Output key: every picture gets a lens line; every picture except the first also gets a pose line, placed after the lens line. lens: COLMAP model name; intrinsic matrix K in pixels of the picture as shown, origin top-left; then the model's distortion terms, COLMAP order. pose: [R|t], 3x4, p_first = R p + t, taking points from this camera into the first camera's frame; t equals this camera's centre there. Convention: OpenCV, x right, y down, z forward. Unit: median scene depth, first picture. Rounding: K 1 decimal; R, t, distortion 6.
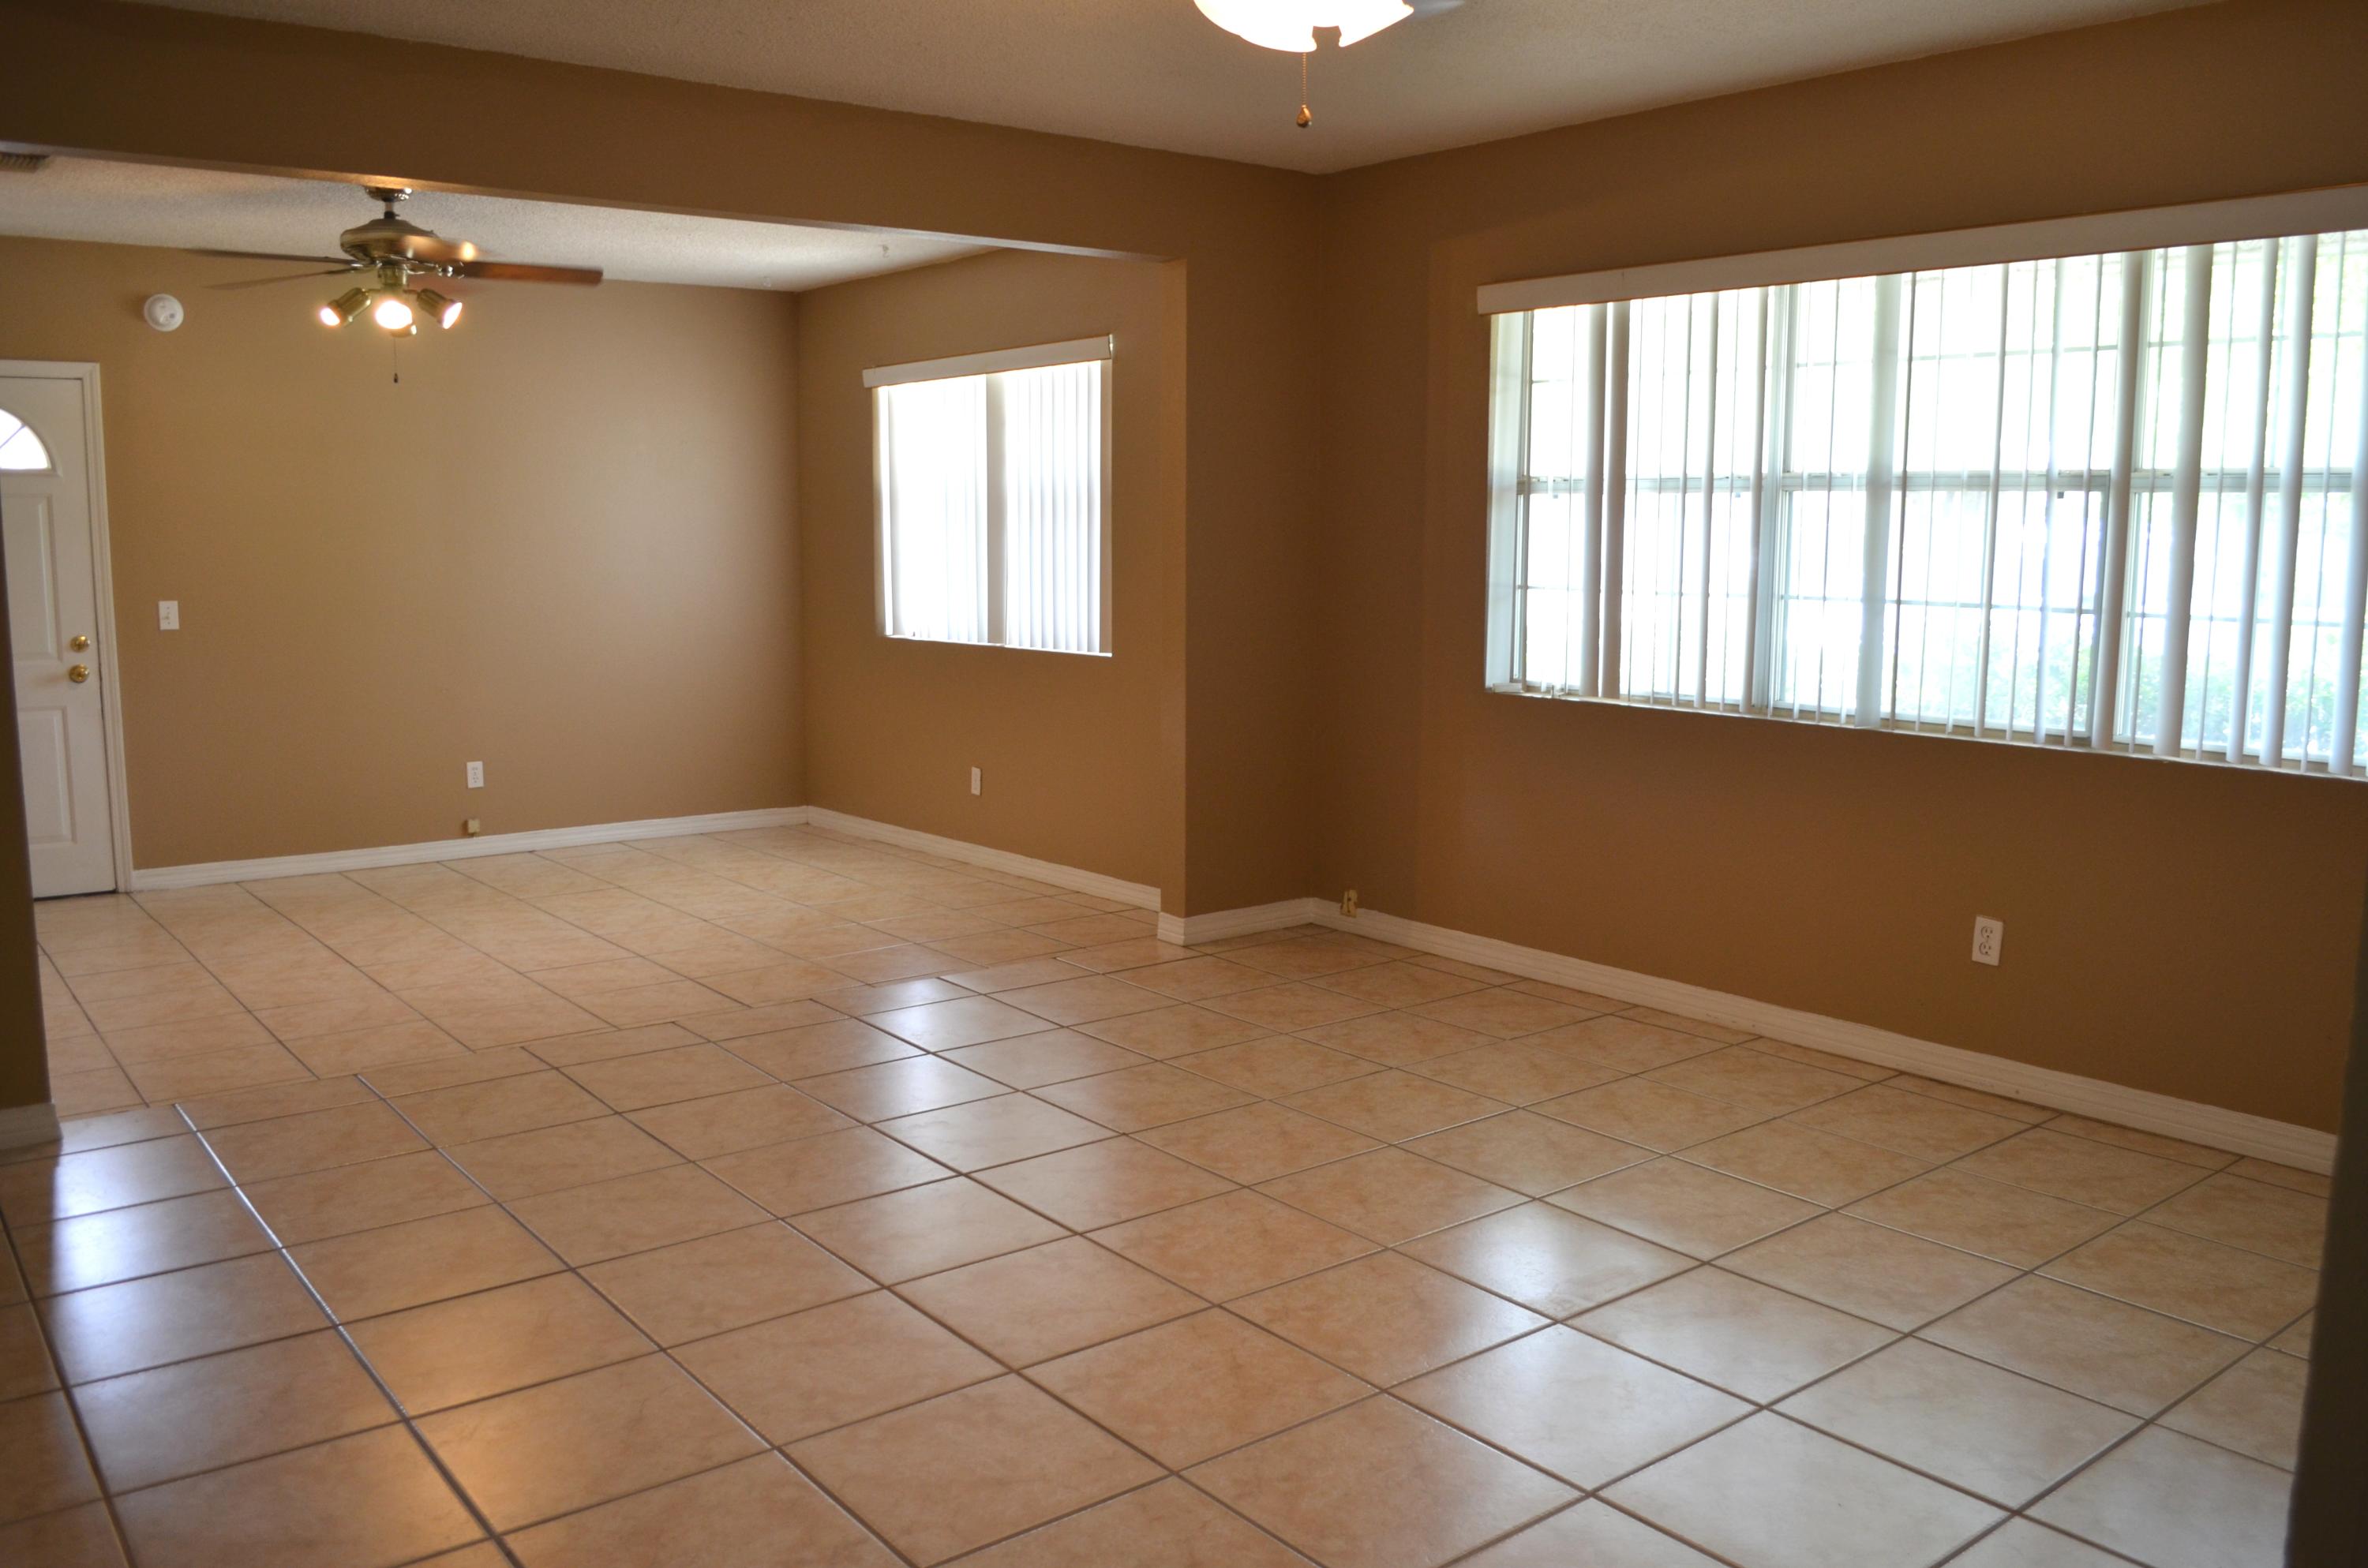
lens RADIAL K [[1867.7, 0, 1190.2], [0, 1867.7, 780.2], [0, 0, 1]] dist [-0.037461, 0.000436]
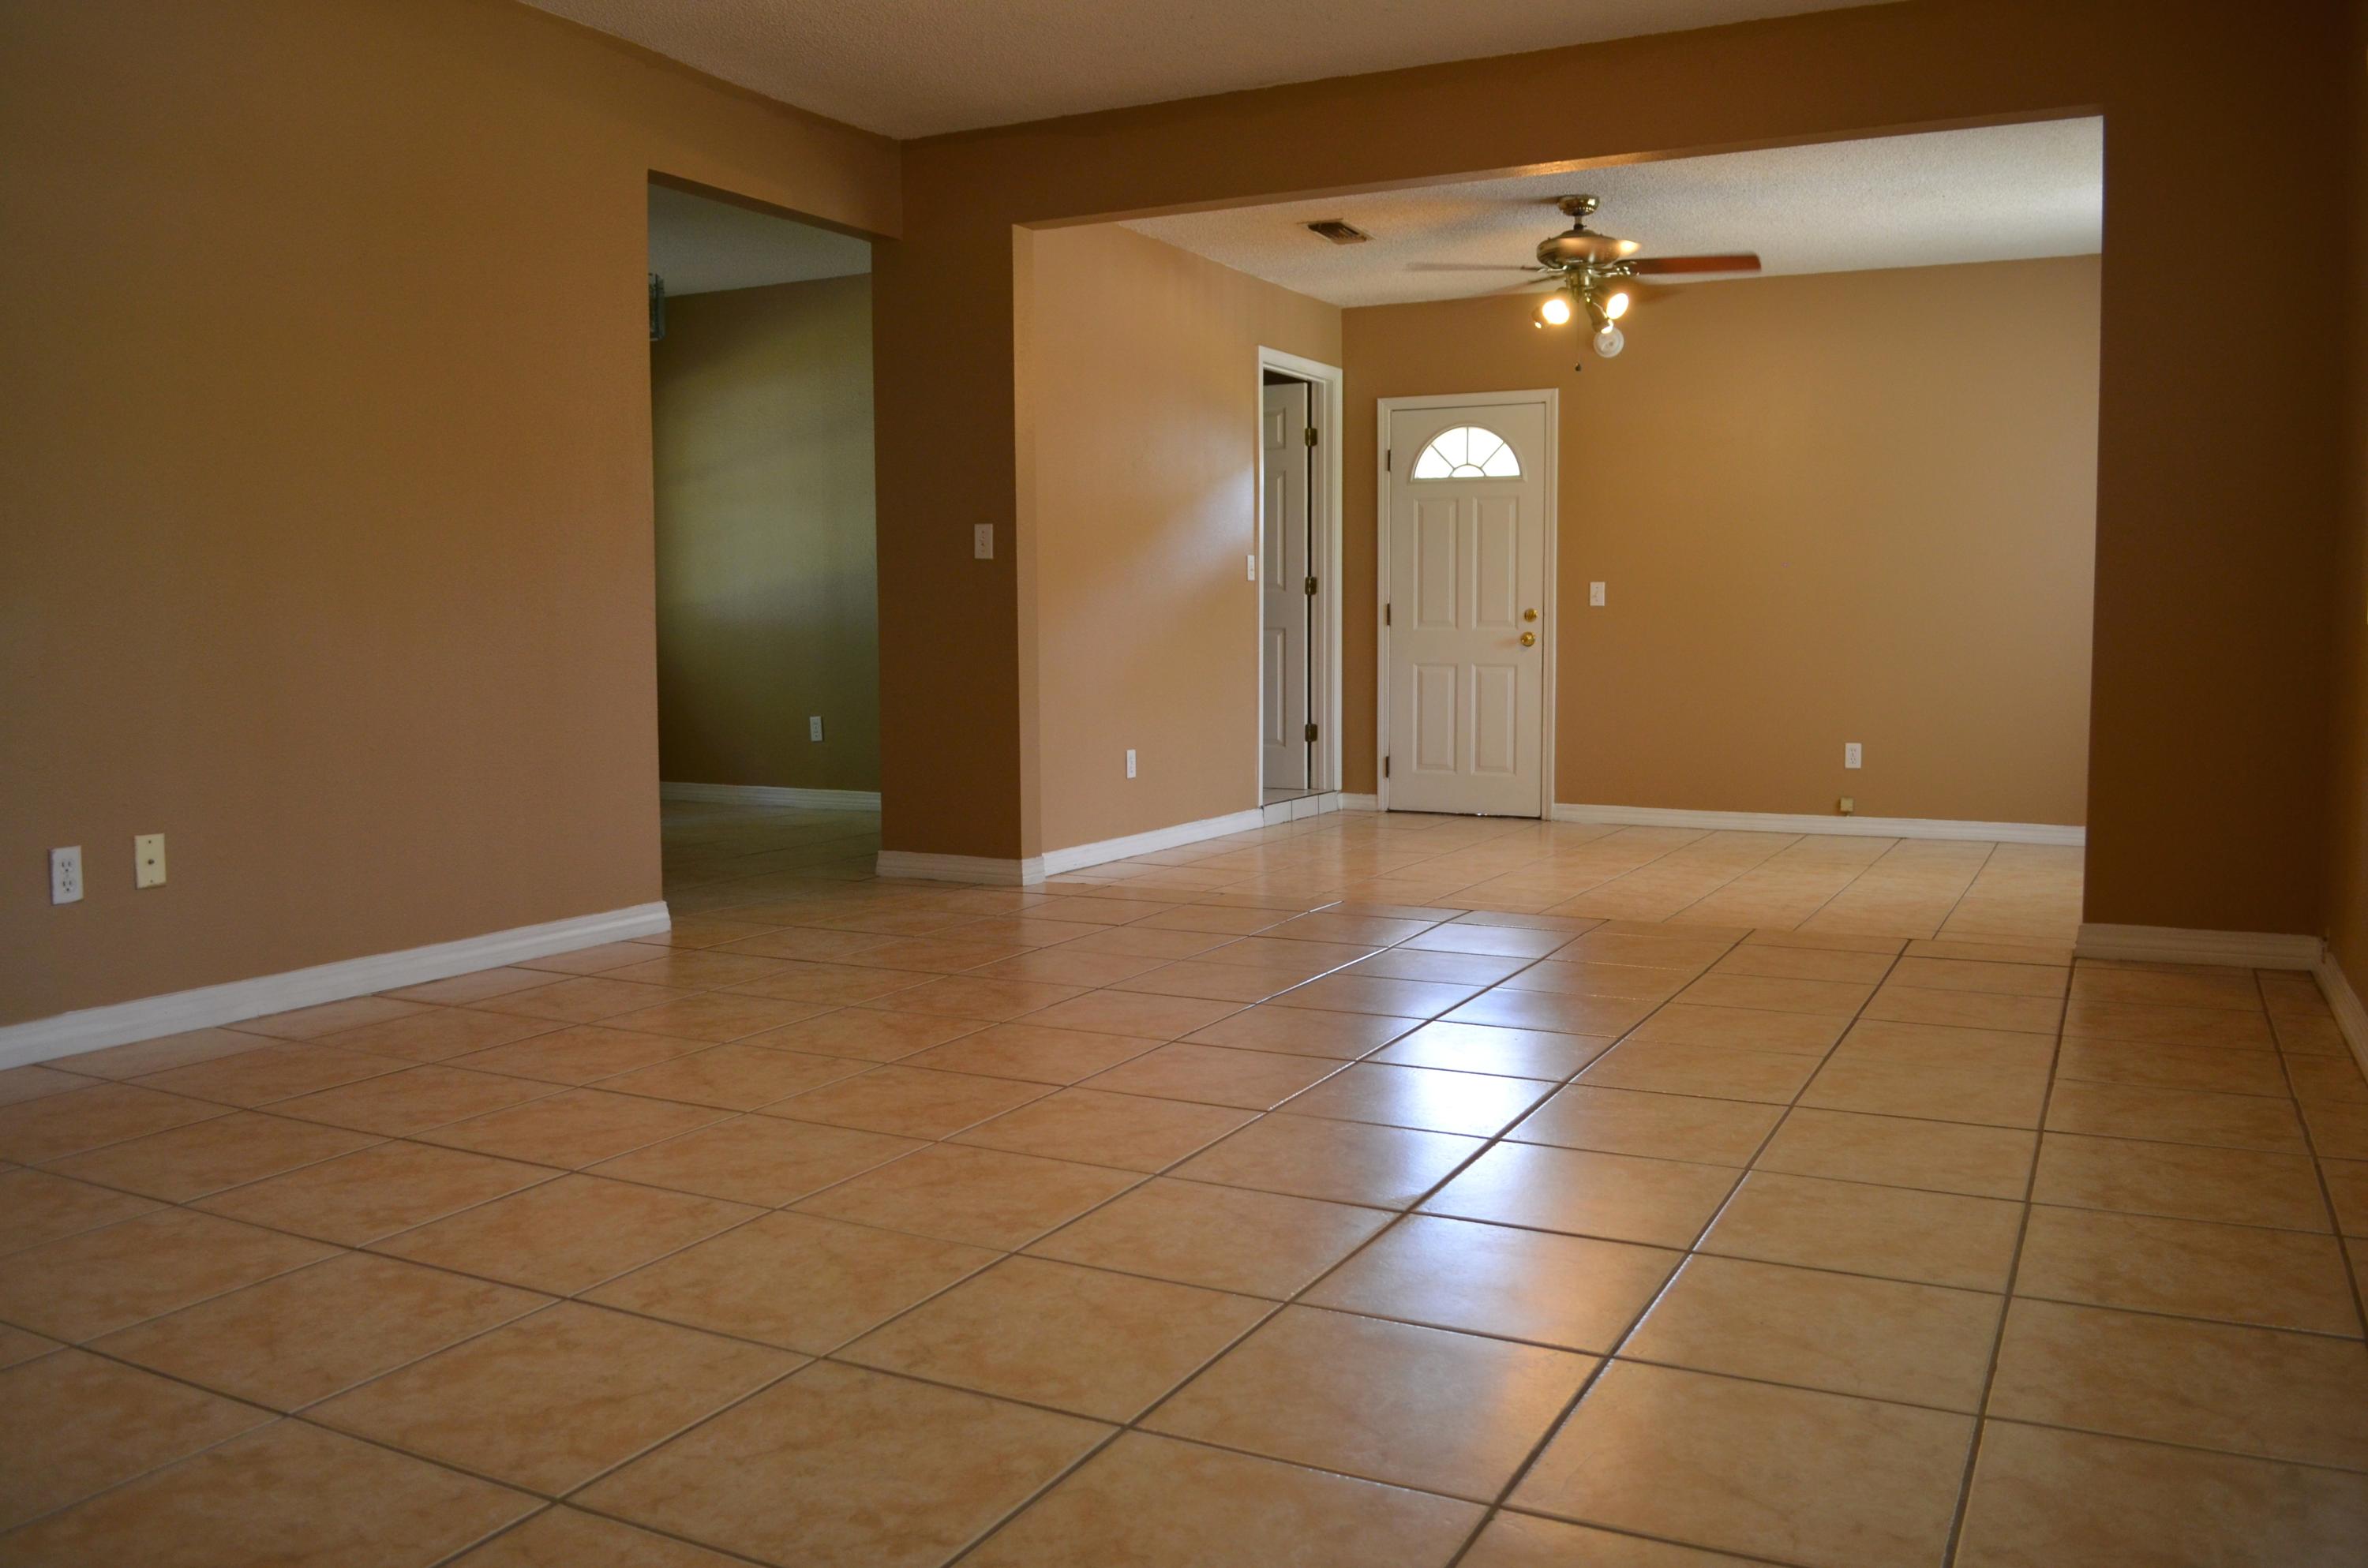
lens RADIAL K [[1867.7, 0, 1193.1], [0, 1867.7, 781.5], [0, 0, 1]] dist [-0.037461, 0.000436]
pose [[0.431082, 0.076661, -0.899050, 0.438970], [-0.118993, 0.992512, 0.027575, 0.029959], [0.894432, 0.095094, 0.436976, 0.252831]]
